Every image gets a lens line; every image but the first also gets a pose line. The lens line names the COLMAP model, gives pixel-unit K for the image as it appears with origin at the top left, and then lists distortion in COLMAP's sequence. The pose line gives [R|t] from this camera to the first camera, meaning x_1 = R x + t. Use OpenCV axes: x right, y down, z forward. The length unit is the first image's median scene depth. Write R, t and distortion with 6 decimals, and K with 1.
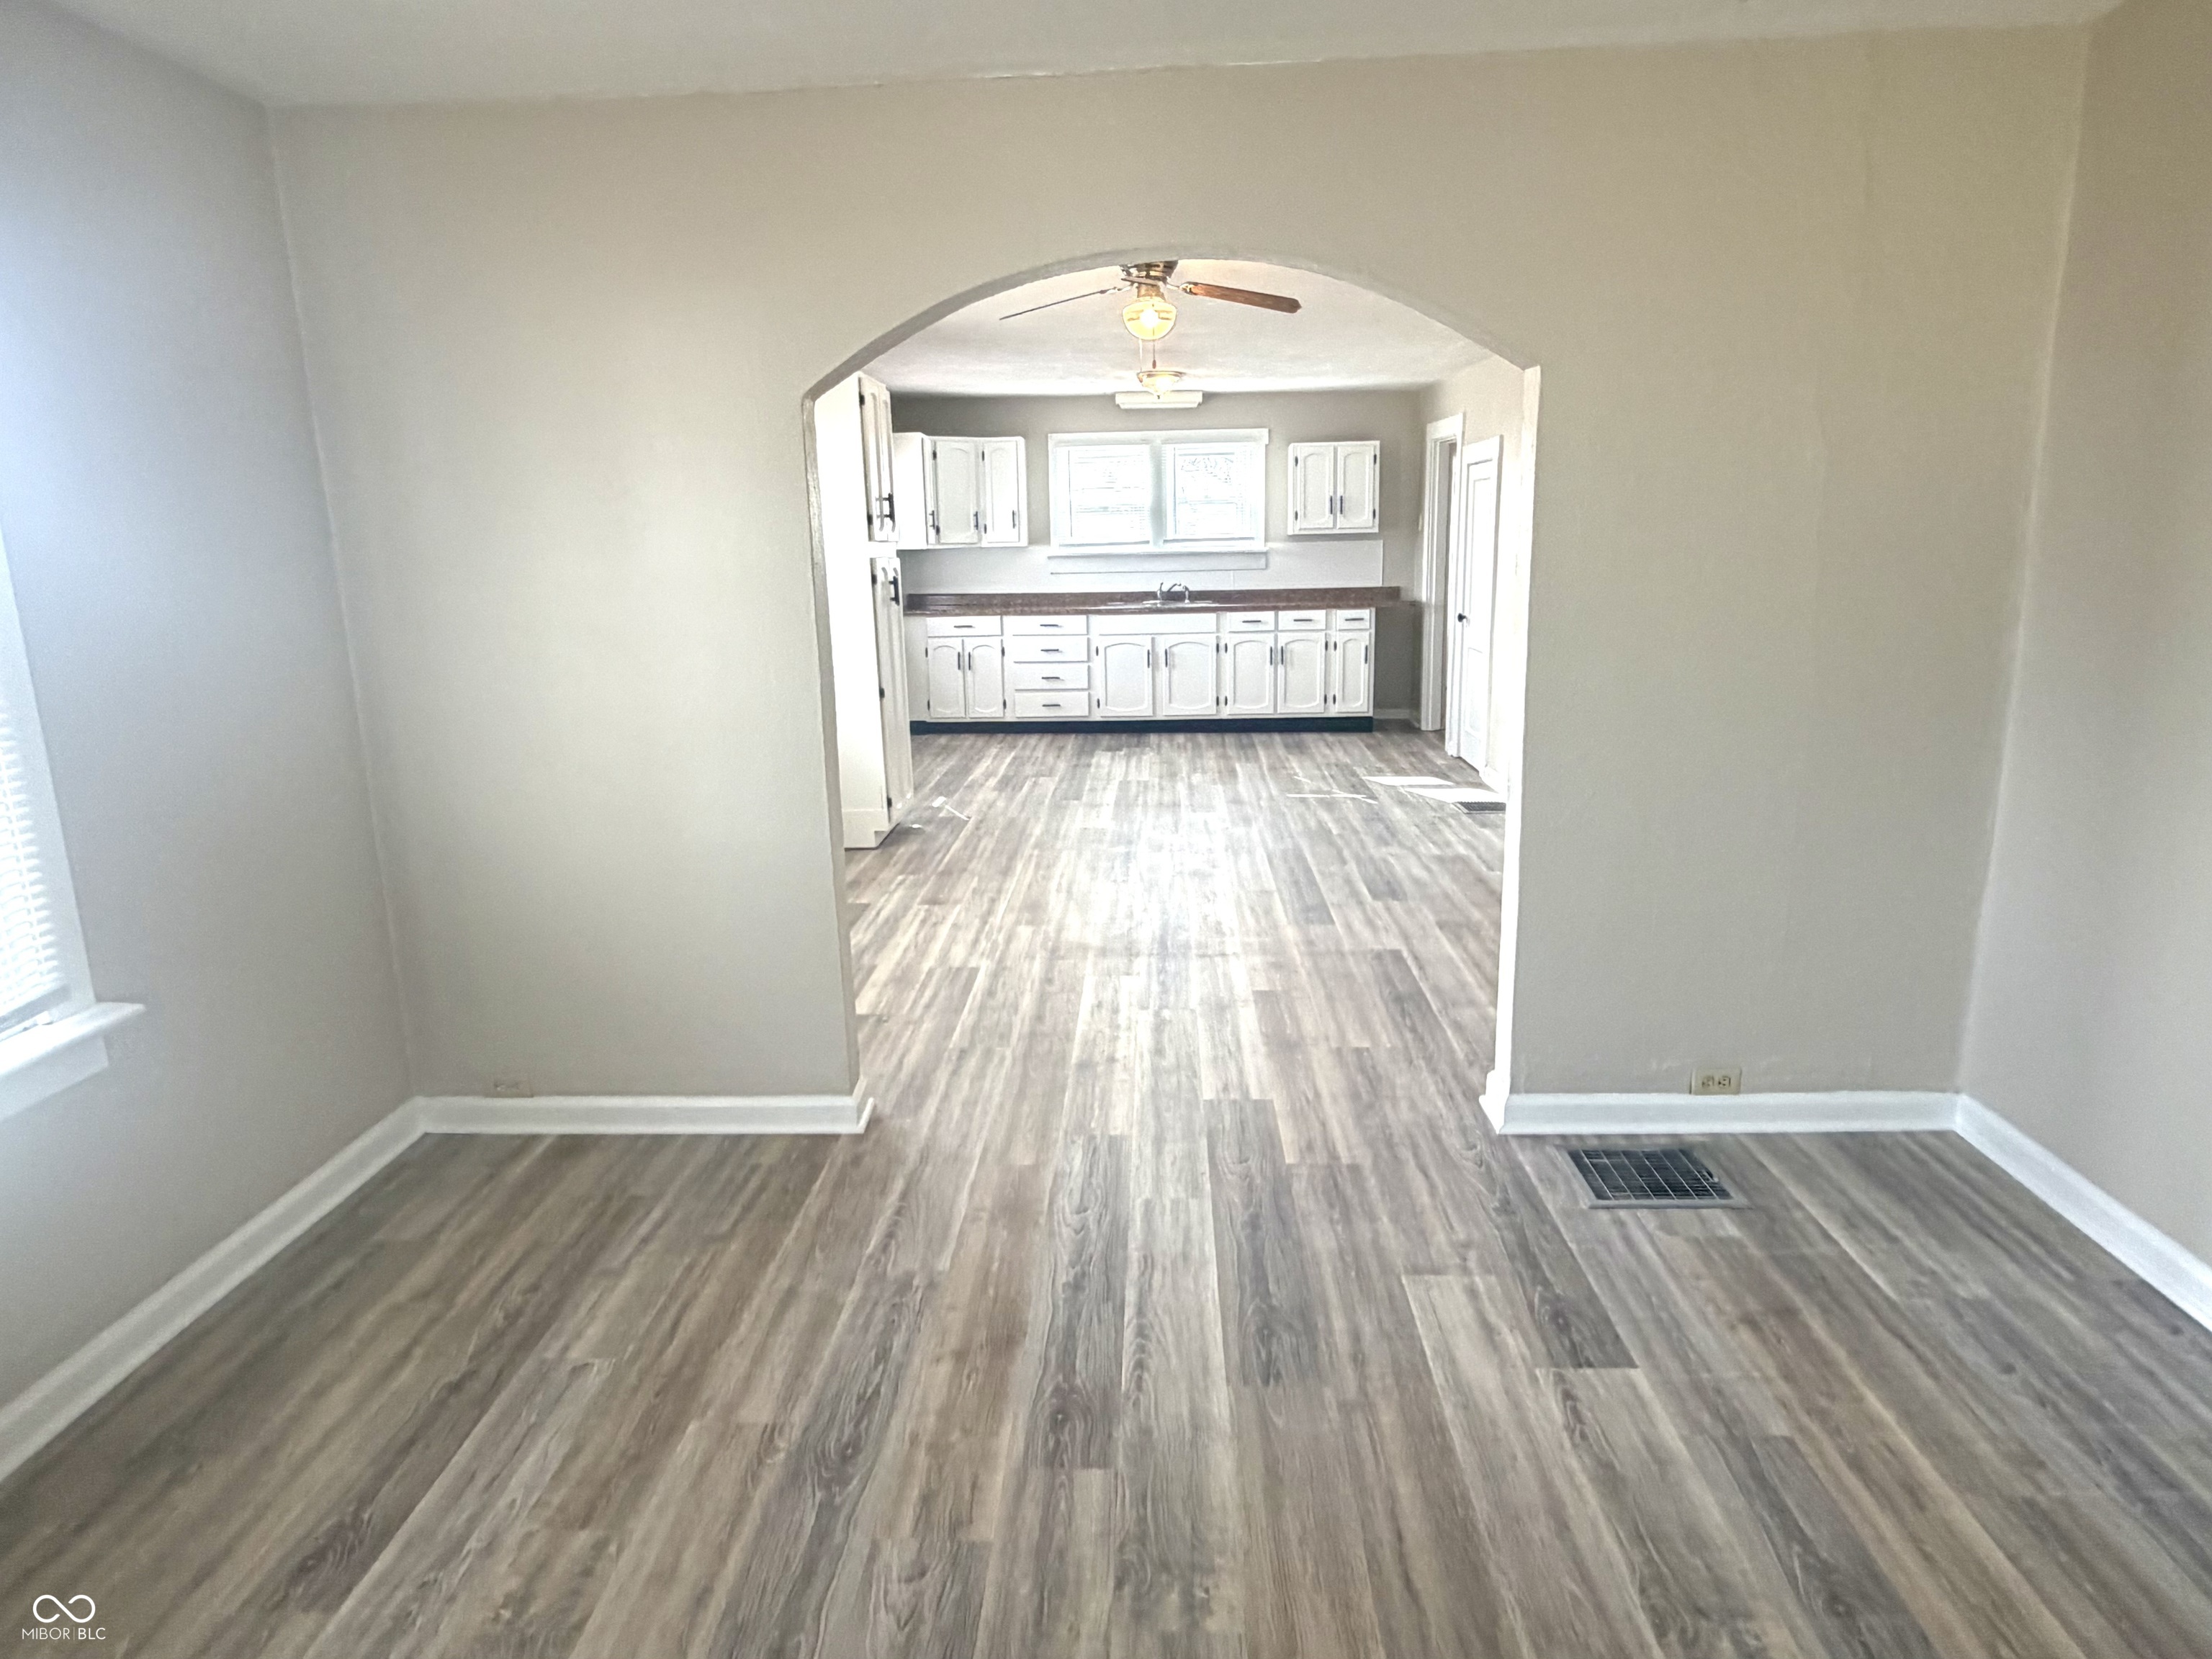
lens RADIAL K [[1324.8, 0, 1105.8], [0, 1324.8, 835.0], [0, 0, 1]] dist [-0.000915, -0.001393]
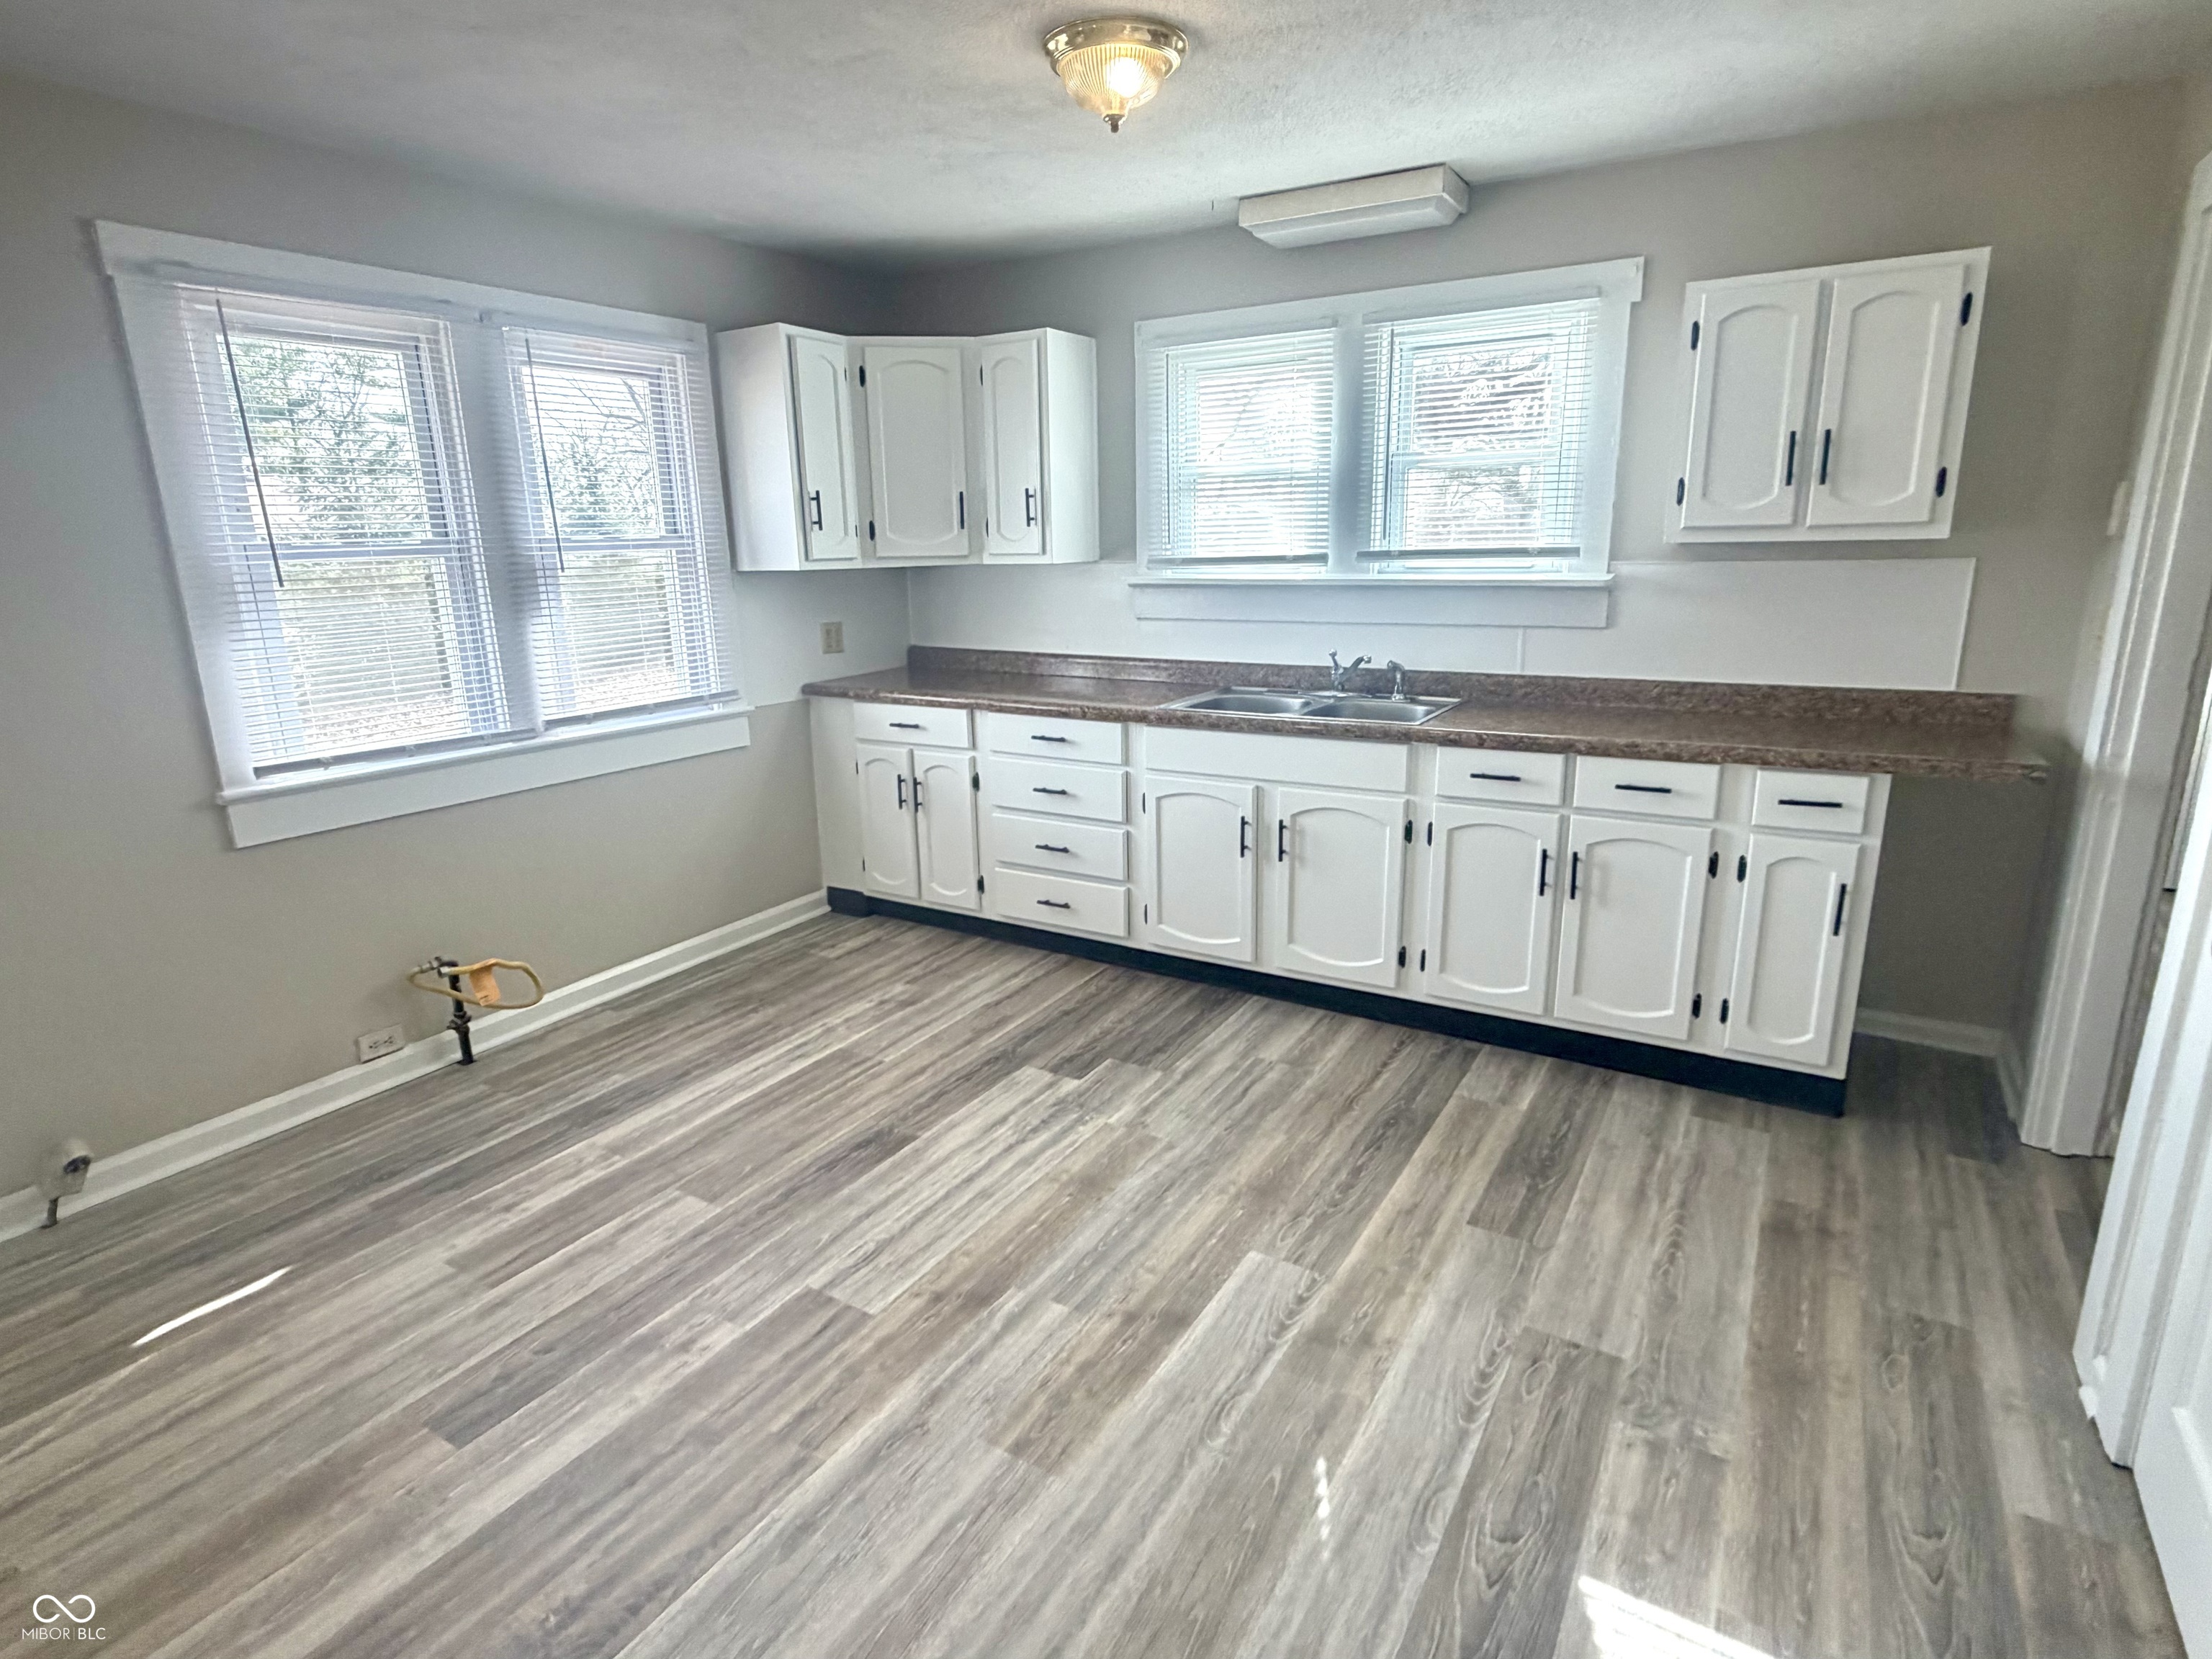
lens RADIAL K [[1157.1, 0, 1112.3], [0, 1157.1, 834.5], [0, 0, 1]] dist [0.003635, -0.001161]
pose [[0.873332, 0.125257, -0.470747, 0.439010], [-0.104689, 0.992056, 0.069748, -0.399447], [0.475744, -0.011631, 0.879507, 1.678316]]
